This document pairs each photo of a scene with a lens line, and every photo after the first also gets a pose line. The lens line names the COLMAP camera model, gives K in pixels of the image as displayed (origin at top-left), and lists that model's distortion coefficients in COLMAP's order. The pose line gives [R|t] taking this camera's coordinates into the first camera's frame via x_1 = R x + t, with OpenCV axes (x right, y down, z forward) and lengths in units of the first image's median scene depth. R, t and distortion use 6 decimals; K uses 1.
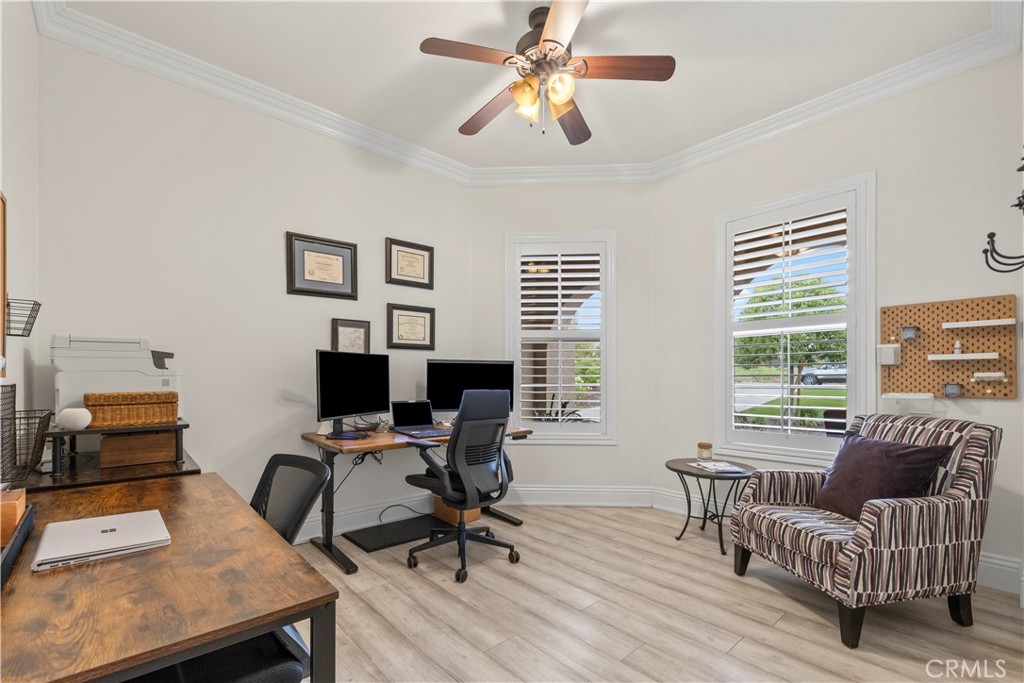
lens RADIAL K [[442.3, 0, 520.1], [0, 442.3, 376.5], [0, 0, 1]] dist [0.002819, 0.000034]
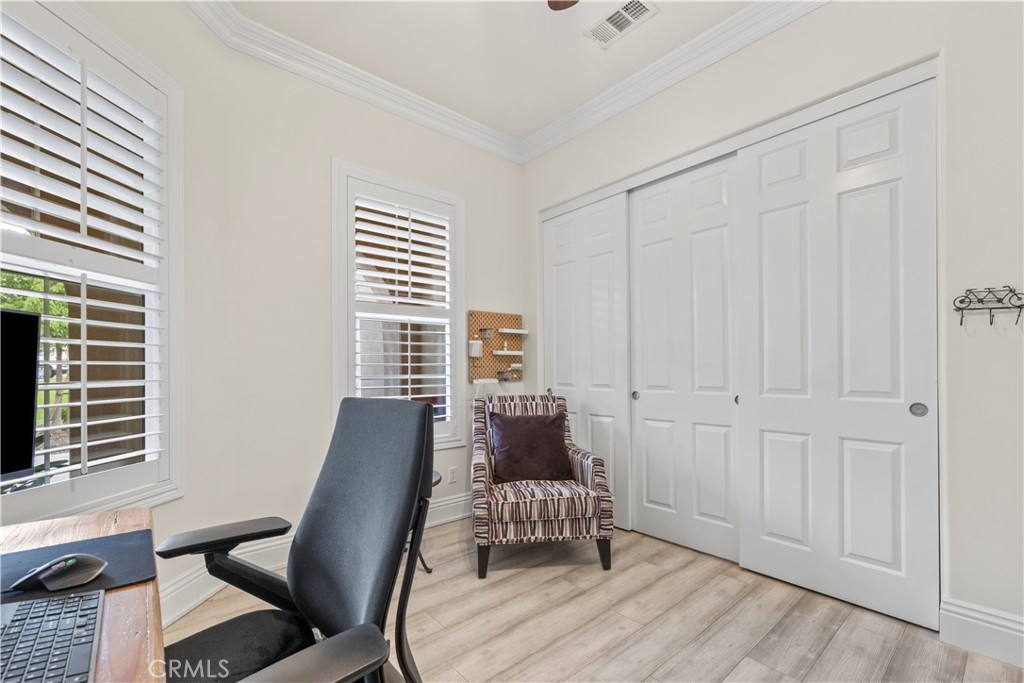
lens RADIAL K [[442.3, 0, 496.5], [0, 442.3, 368.4], [0, 0, 1]] dist [0.002819, 0.000034]
pose [[0.035664, 0.000061, 0.999364, -0.444035], [0.005655, 0.999984, -0.000263, 0.006740], [-0.999348, 0.005661, 0.035663, 0.959161]]
